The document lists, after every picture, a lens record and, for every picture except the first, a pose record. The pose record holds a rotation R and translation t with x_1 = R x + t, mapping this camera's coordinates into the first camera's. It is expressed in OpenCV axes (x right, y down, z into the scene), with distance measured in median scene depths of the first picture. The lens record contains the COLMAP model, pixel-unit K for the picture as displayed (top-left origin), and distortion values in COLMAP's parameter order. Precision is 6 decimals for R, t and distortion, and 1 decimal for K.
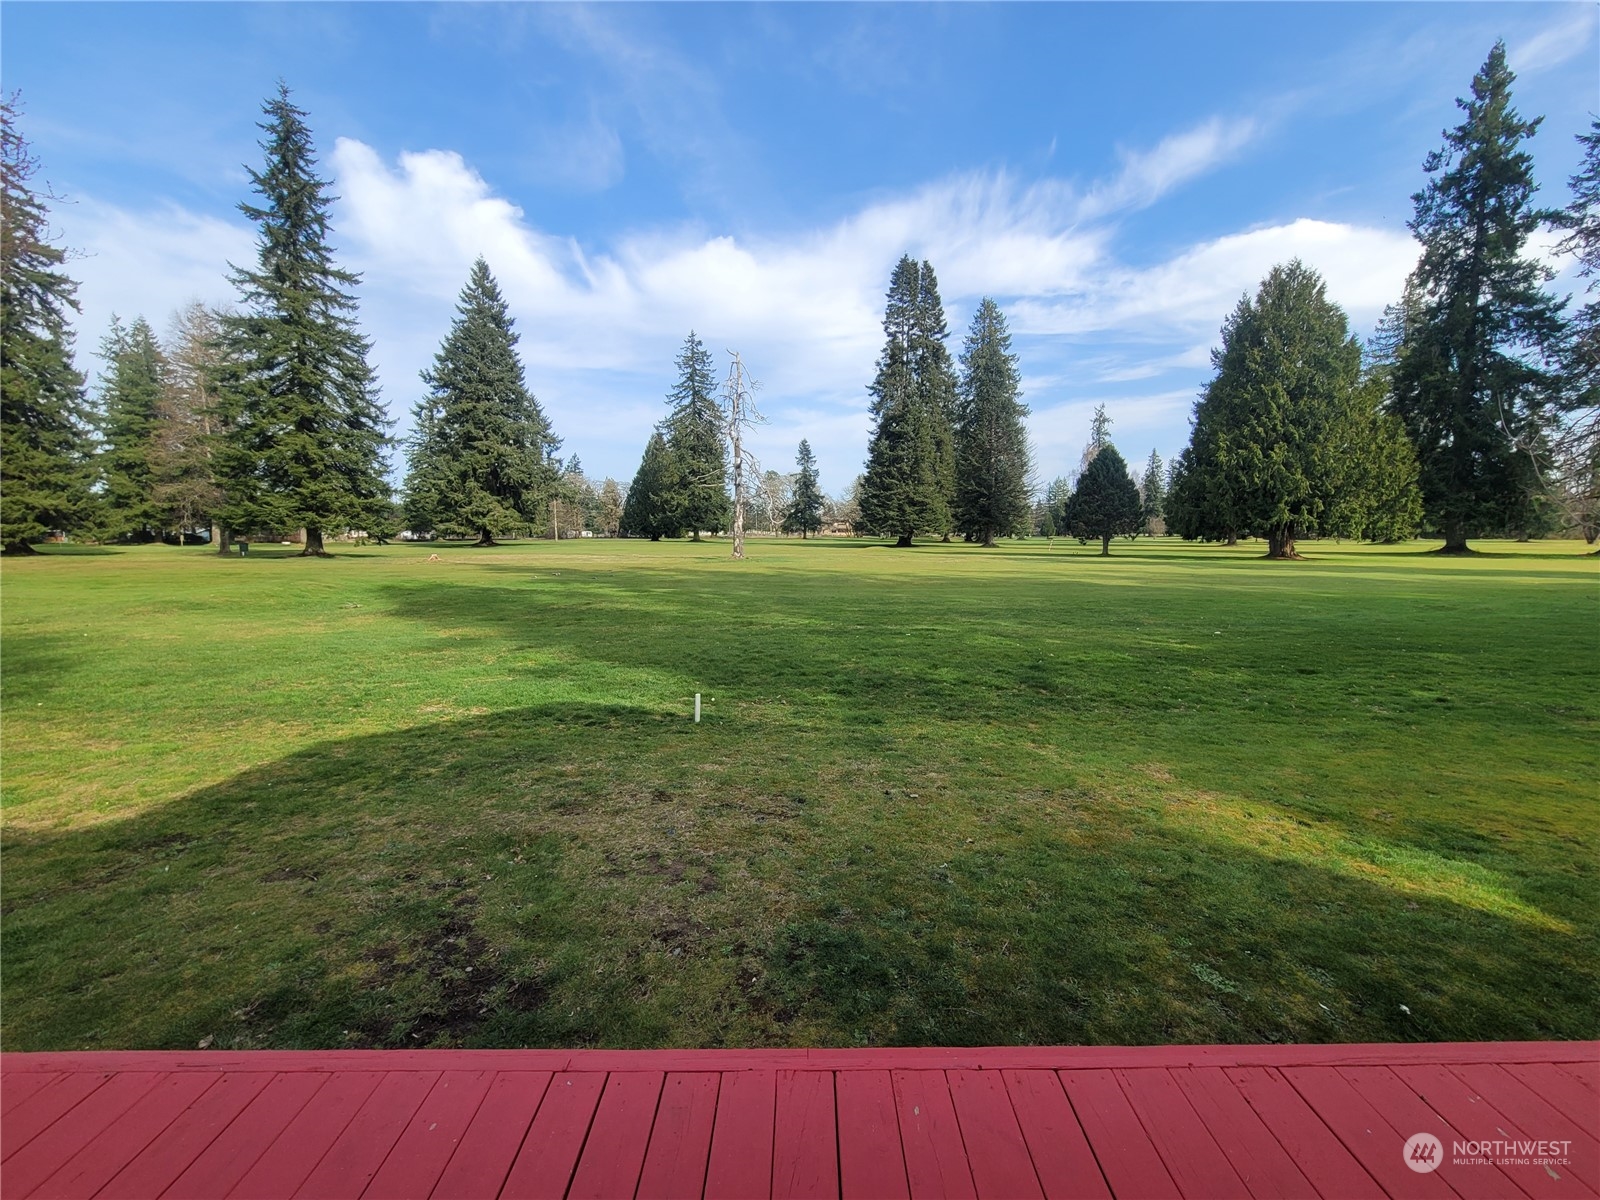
lens RADIAL K [[652.2, 0, 798.8], [0, 652.2, 596.7], [0, 0, 1]] dist [-0.004857, 0.001031]
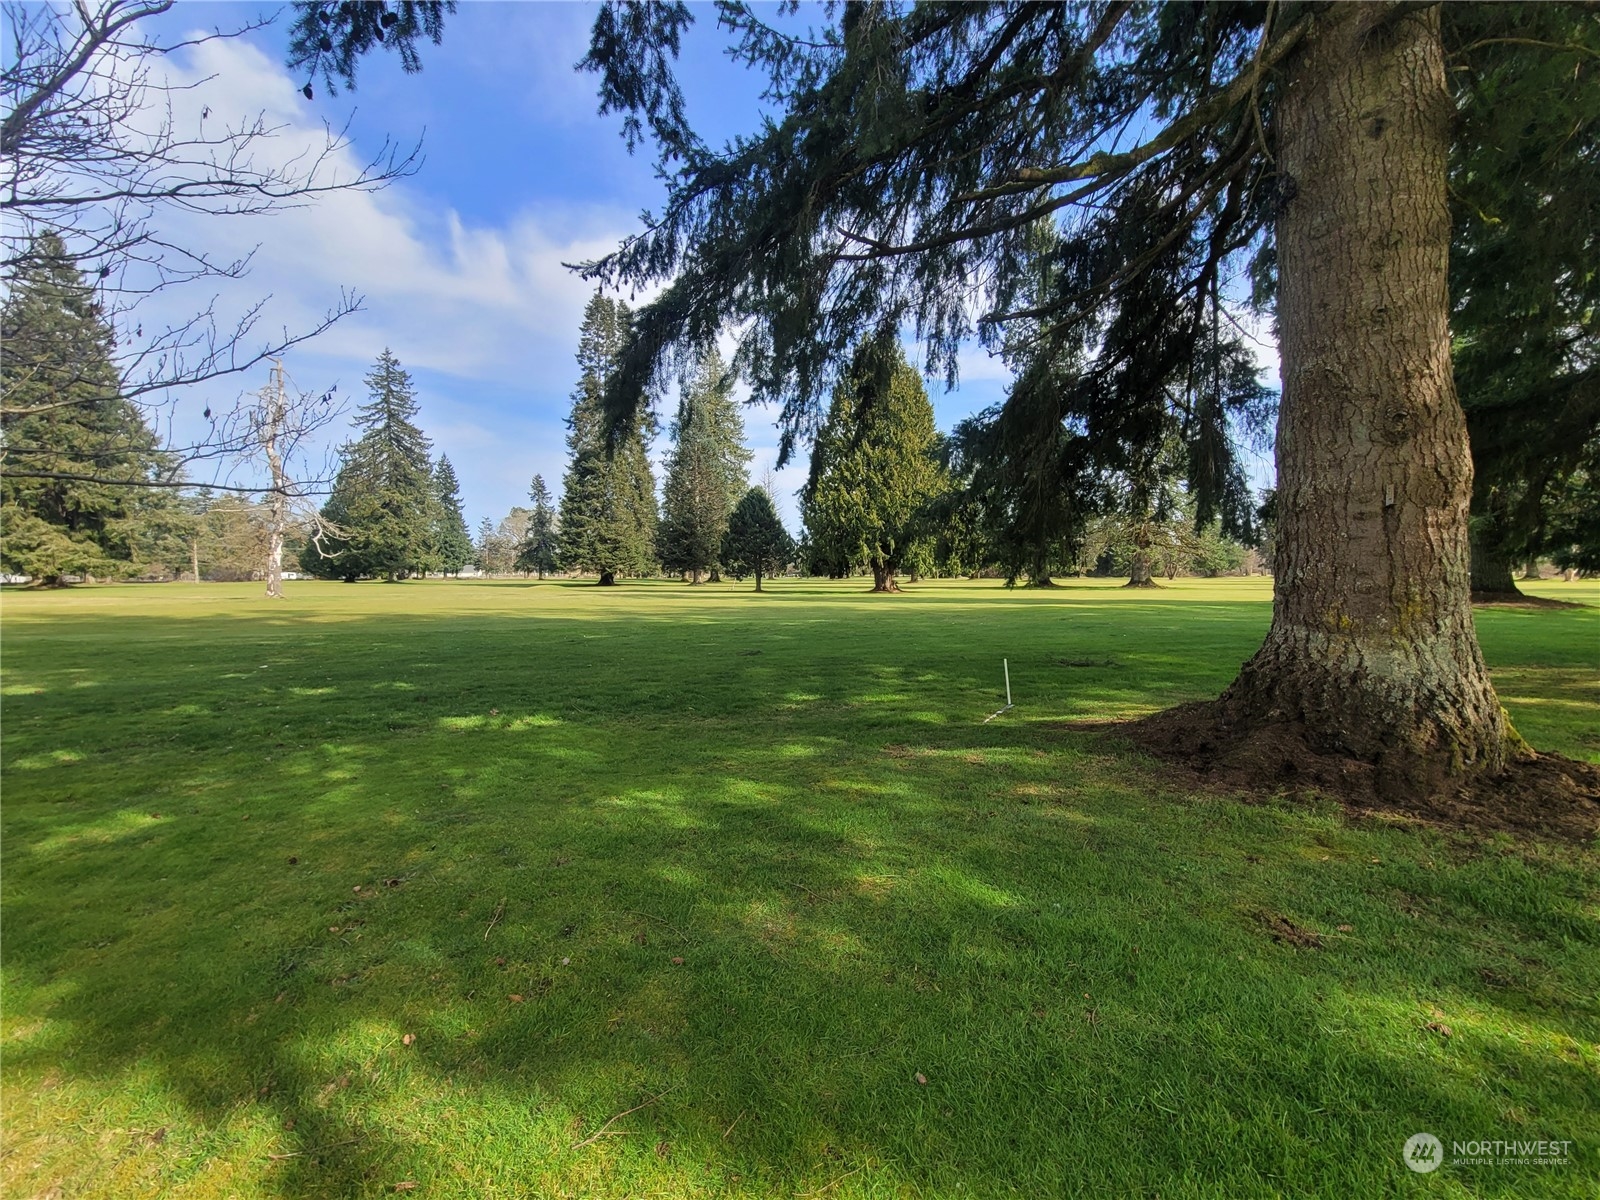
lens RADIAL K [[652.2, 0, 798.9], [0, 652.2, 595.0], [0, 0, 1]] dist [-0.004857, 0.001031]
pose [[0.952269, -0.012438, 0.305007, 0.140762], [0.032454, 0.997632, -0.060643, 0.004095], [-0.303531, 0.067647, 0.950417, 0.001527]]
